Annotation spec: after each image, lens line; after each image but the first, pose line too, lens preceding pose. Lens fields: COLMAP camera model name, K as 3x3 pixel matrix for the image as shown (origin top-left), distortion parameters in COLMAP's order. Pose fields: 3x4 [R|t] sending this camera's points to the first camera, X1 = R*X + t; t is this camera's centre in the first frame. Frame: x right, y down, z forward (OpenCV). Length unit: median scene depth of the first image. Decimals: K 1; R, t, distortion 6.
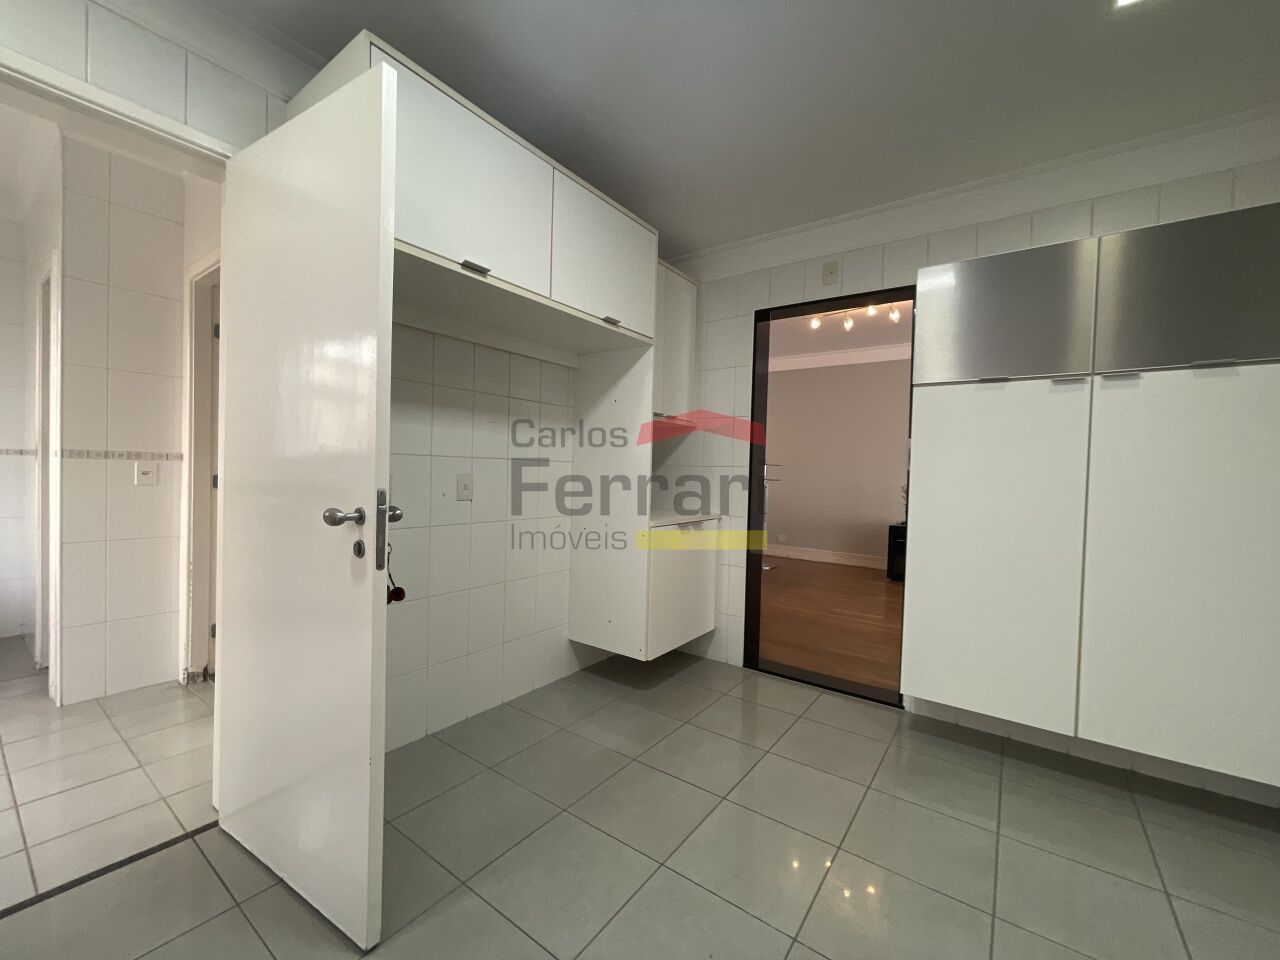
lens RADIAL K [[524.4, 0, 641.1], [0, 524.4, 483.6], [0, 0, 1]] dist [-0.000820, -0.000195]
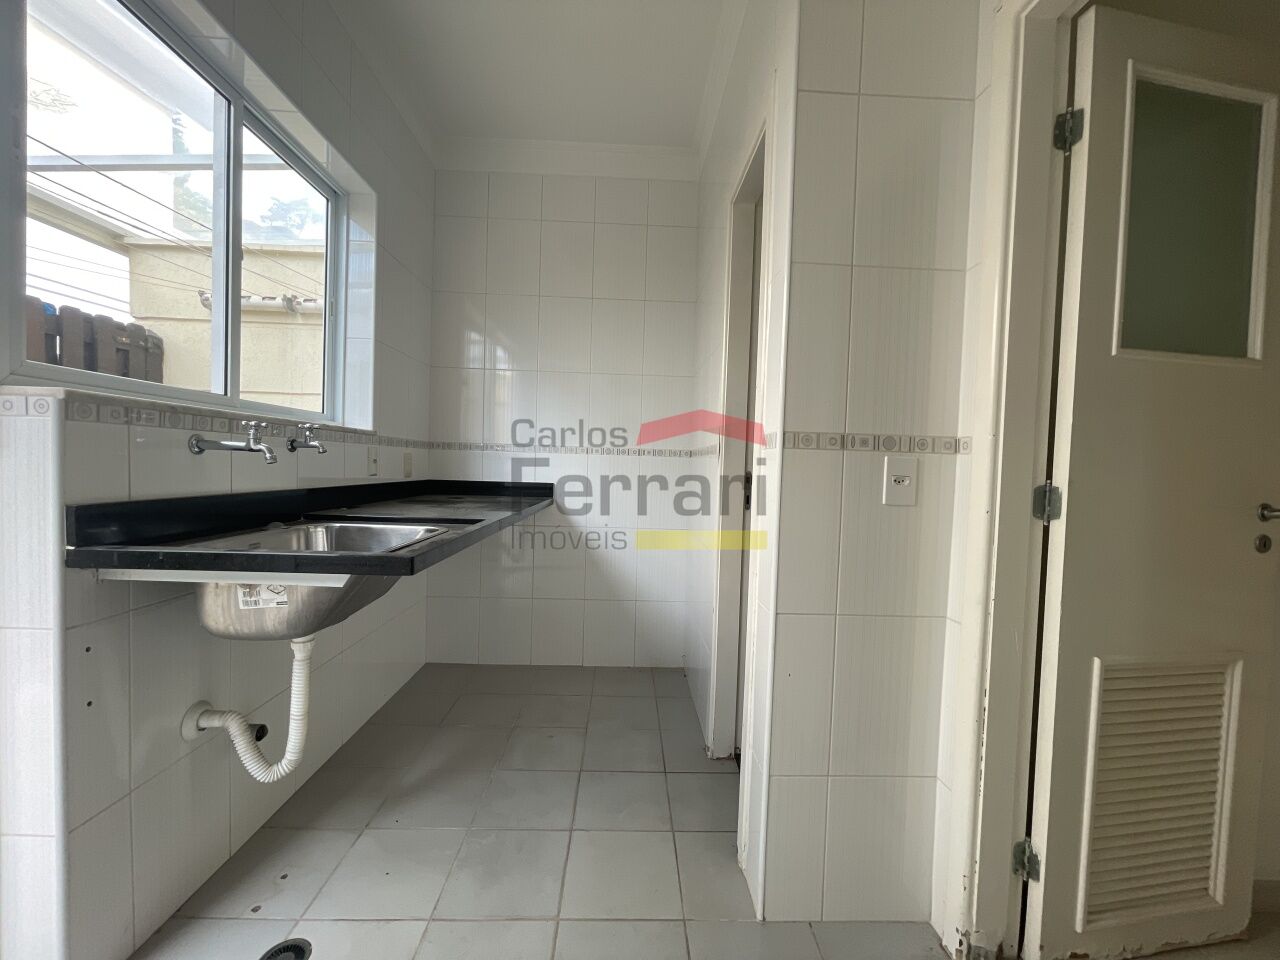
lens RADIAL K [[524.4, 0, 641.1], [0, 524.4, 483.6], [0, 0, 1]] dist [-0.000820, -0.000195]
pose [[0.605329, 0.022196, -0.795666, -0.718525], [-0.031586, 0.999494, 0.003852, -0.011259], [0.795349, 0.022801, 0.605723, 0.533796]]
